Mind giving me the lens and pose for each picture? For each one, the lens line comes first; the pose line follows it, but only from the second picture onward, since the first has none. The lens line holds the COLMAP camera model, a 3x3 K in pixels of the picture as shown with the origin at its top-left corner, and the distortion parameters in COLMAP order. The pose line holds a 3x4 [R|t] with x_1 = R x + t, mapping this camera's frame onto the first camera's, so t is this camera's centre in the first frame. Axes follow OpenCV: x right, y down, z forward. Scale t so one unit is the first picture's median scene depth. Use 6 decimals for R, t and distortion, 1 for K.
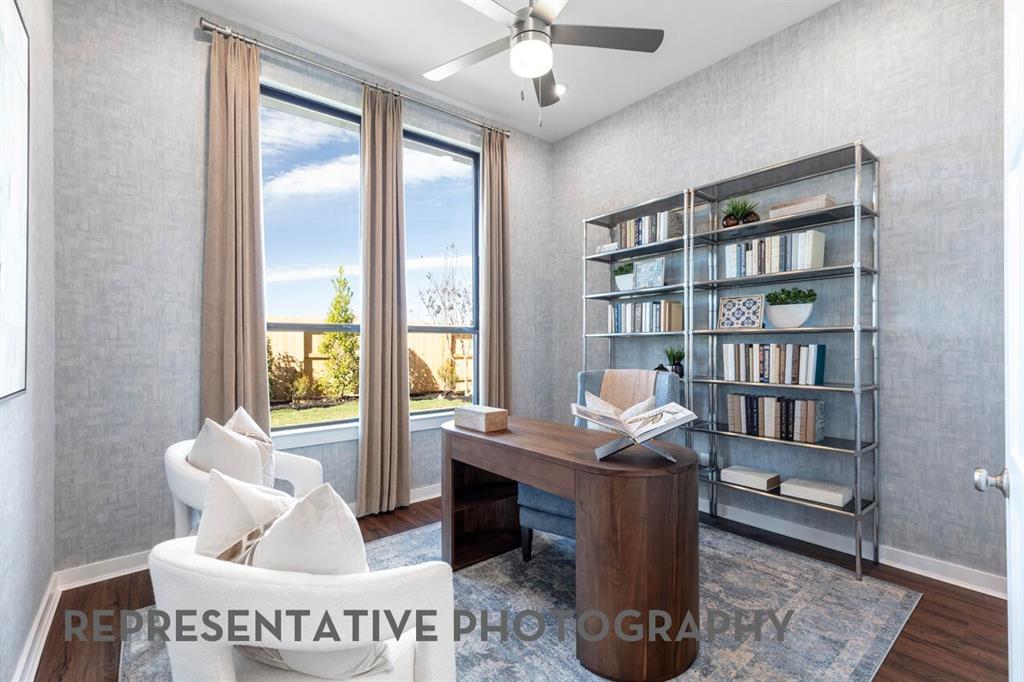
lens RADIAL K [[463.8, 0, 510.5], [0, 463.8, 343.9], [0, 0, 1]] dist [0.002097, 0.000358]
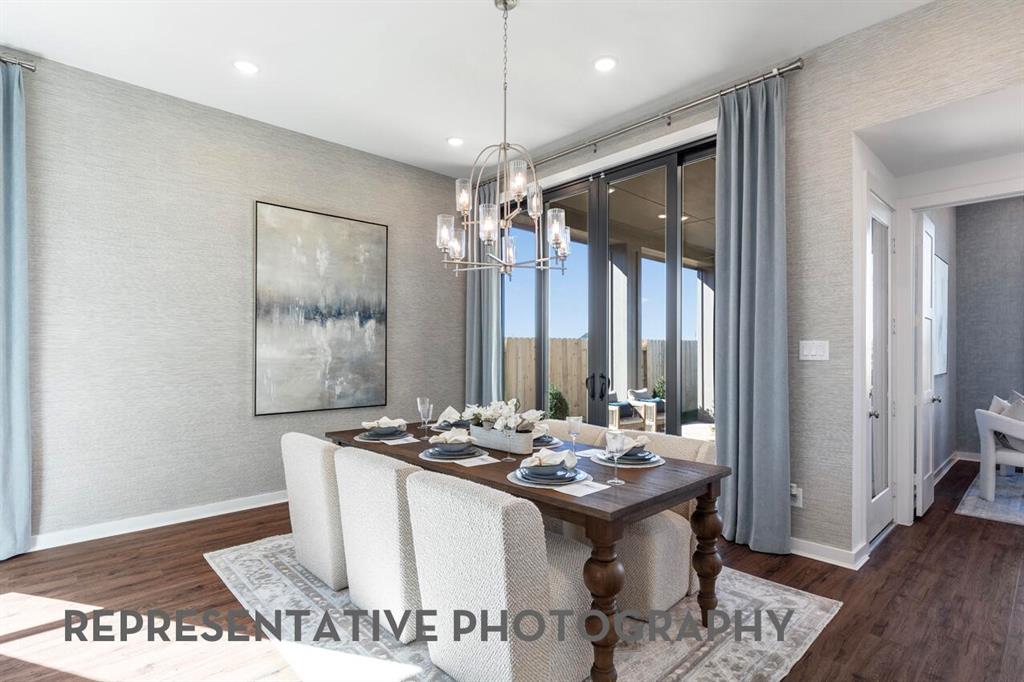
lens RADIAL K [[502.7, 0, 510.2], [0, 502.7, 350.5], [0, 0, 1]] dist [-0.002282, -0.000629]
pose [[0.070912, 0.001804, -0.997481, 1.394060], [-0.001135, 0.999998, 0.001728, -0.039786], [0.997482, 0.001010, 0.070914, -1.432184]]
